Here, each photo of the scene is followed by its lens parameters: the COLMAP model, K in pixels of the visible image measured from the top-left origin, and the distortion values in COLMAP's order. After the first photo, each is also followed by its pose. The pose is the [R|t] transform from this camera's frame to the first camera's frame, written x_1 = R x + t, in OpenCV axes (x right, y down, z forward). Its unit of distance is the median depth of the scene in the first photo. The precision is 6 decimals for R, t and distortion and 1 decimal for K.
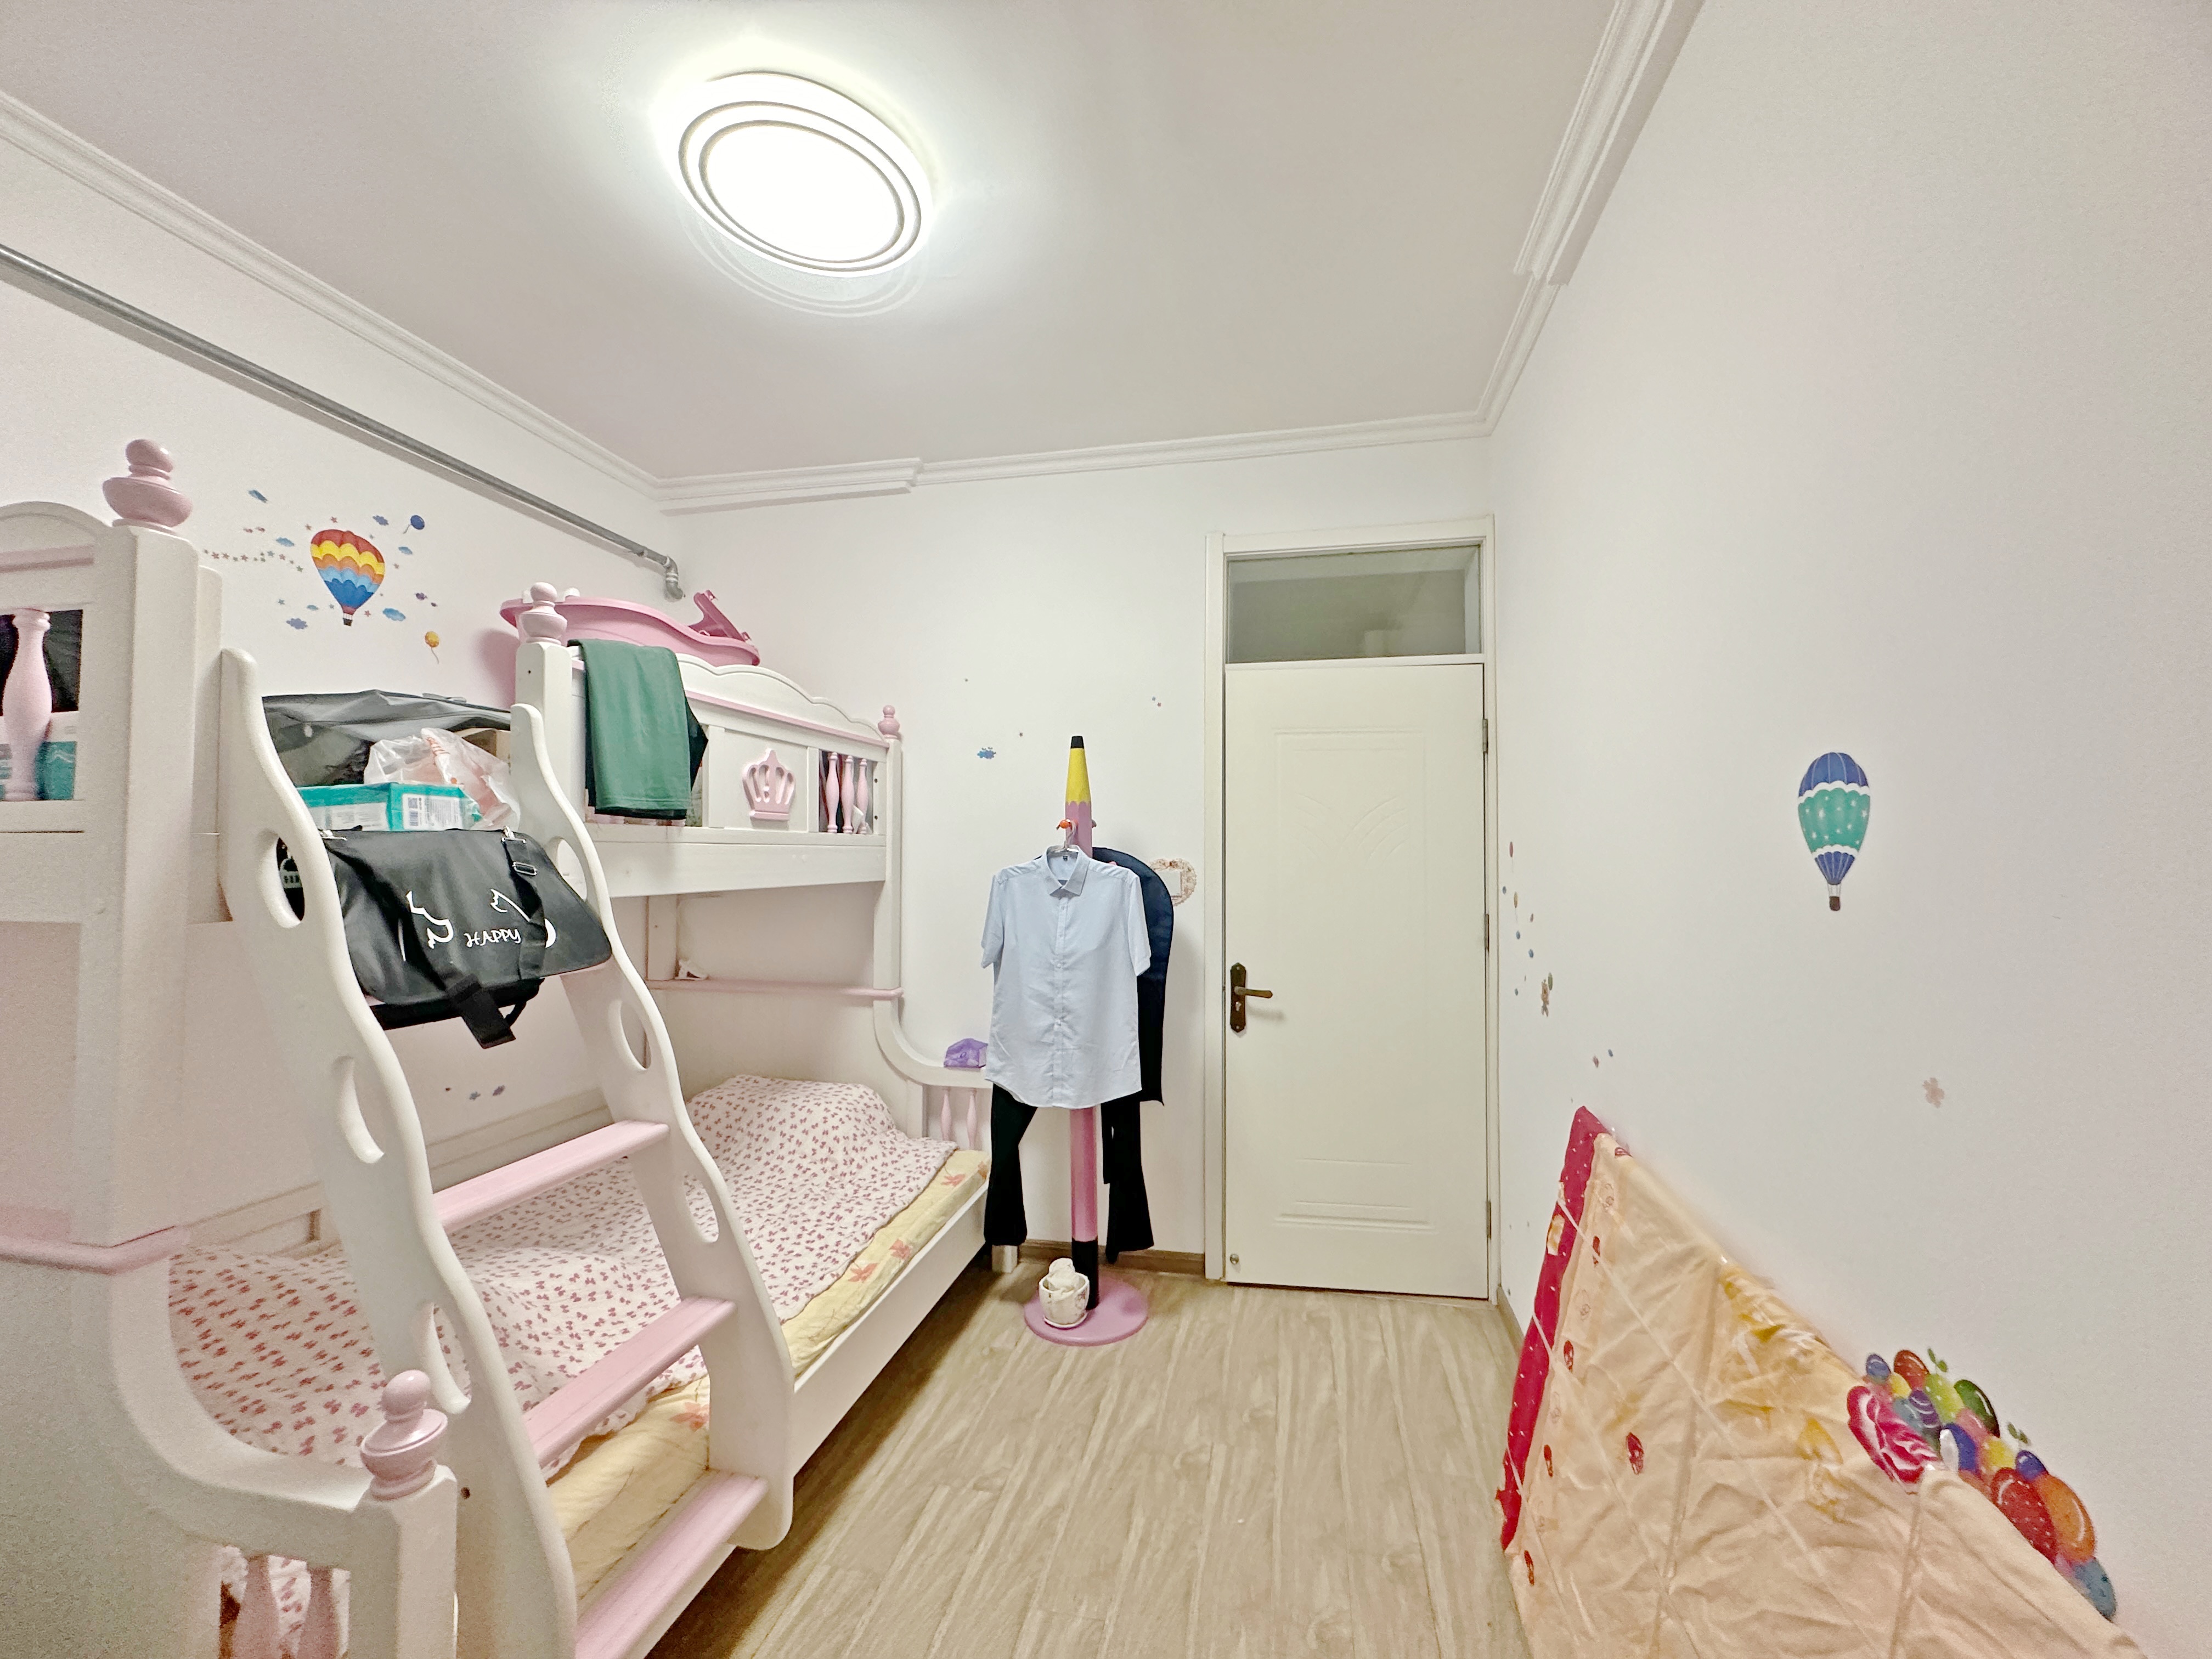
lens RADIAL K [[883.0, 0, 1109.4], [0, 883.0, 831.0], [0, 0, 1]] dist [-0.000457, -0.000007]
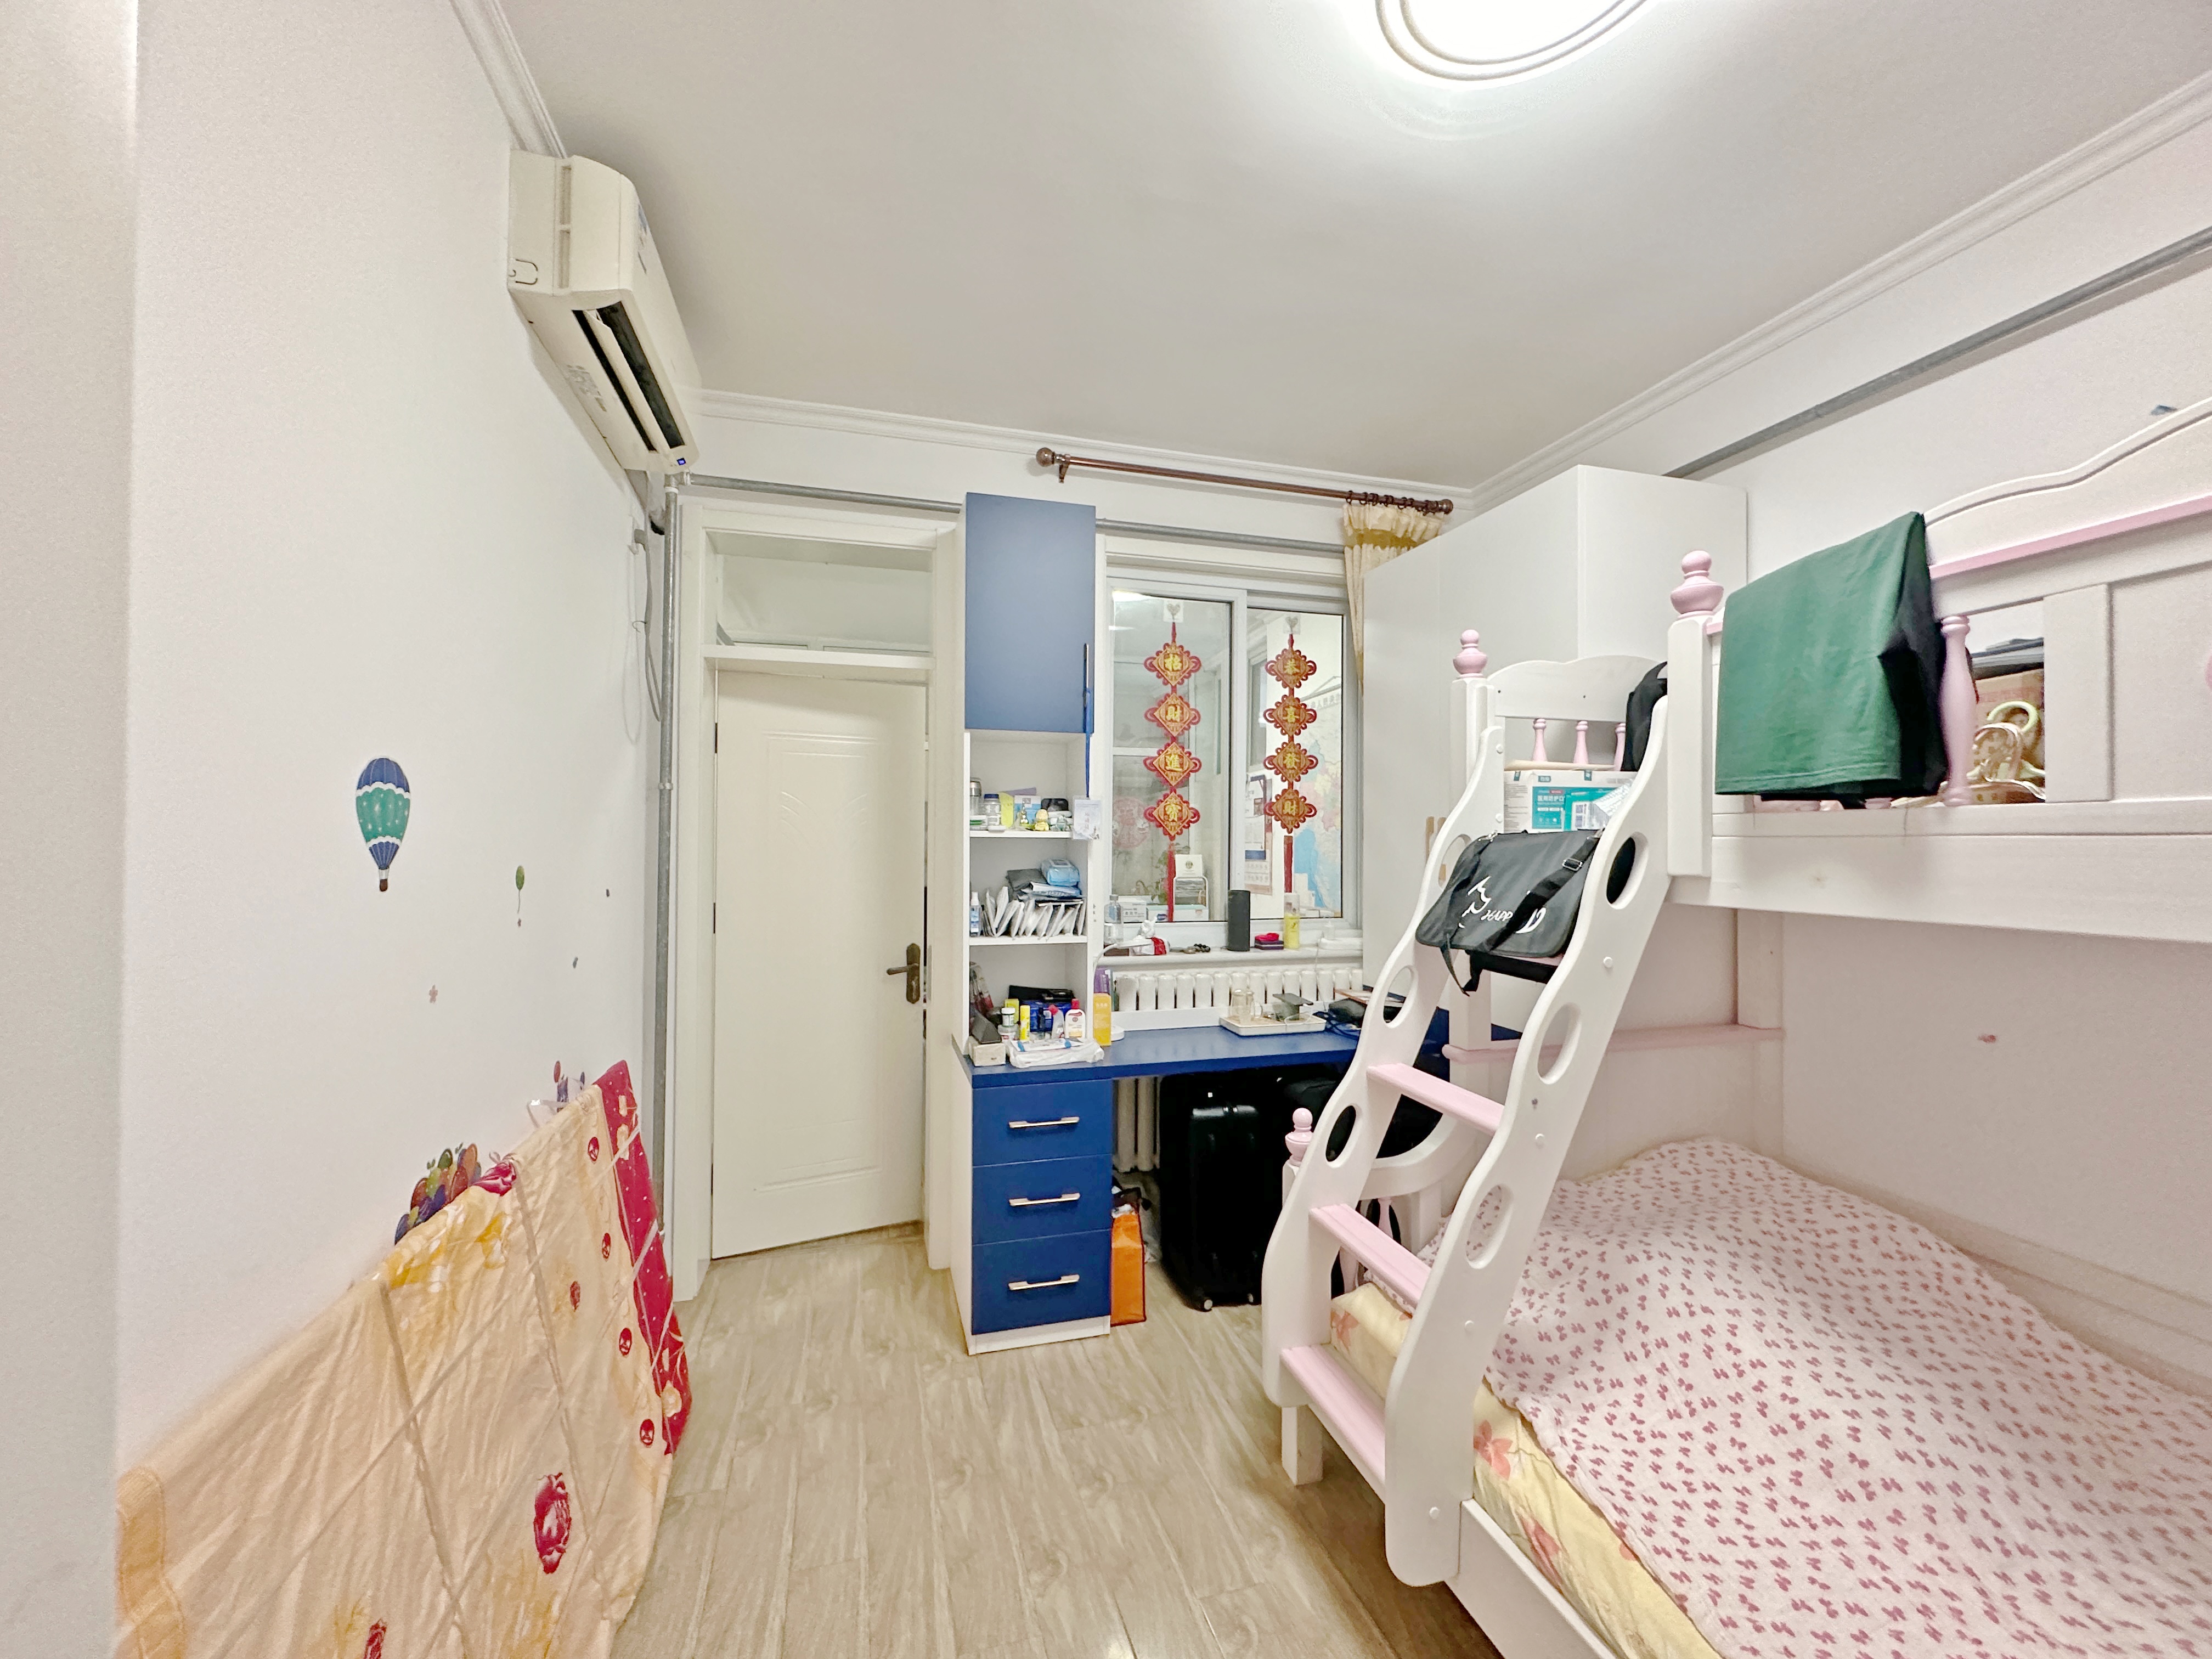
lens RADIAL K [[883.0, 0, 1106.7], [0, 883.0, 835.4], [0, 0, 1]] dist [-0.000457, -0.000007]
pose [[-0.887727, -0.010204, -0.460257, 0.492012], [0.005075, 0.999477, -0.031947, 0.056118], [0.460342, -0.030696, -0.887211, 2.434798]]
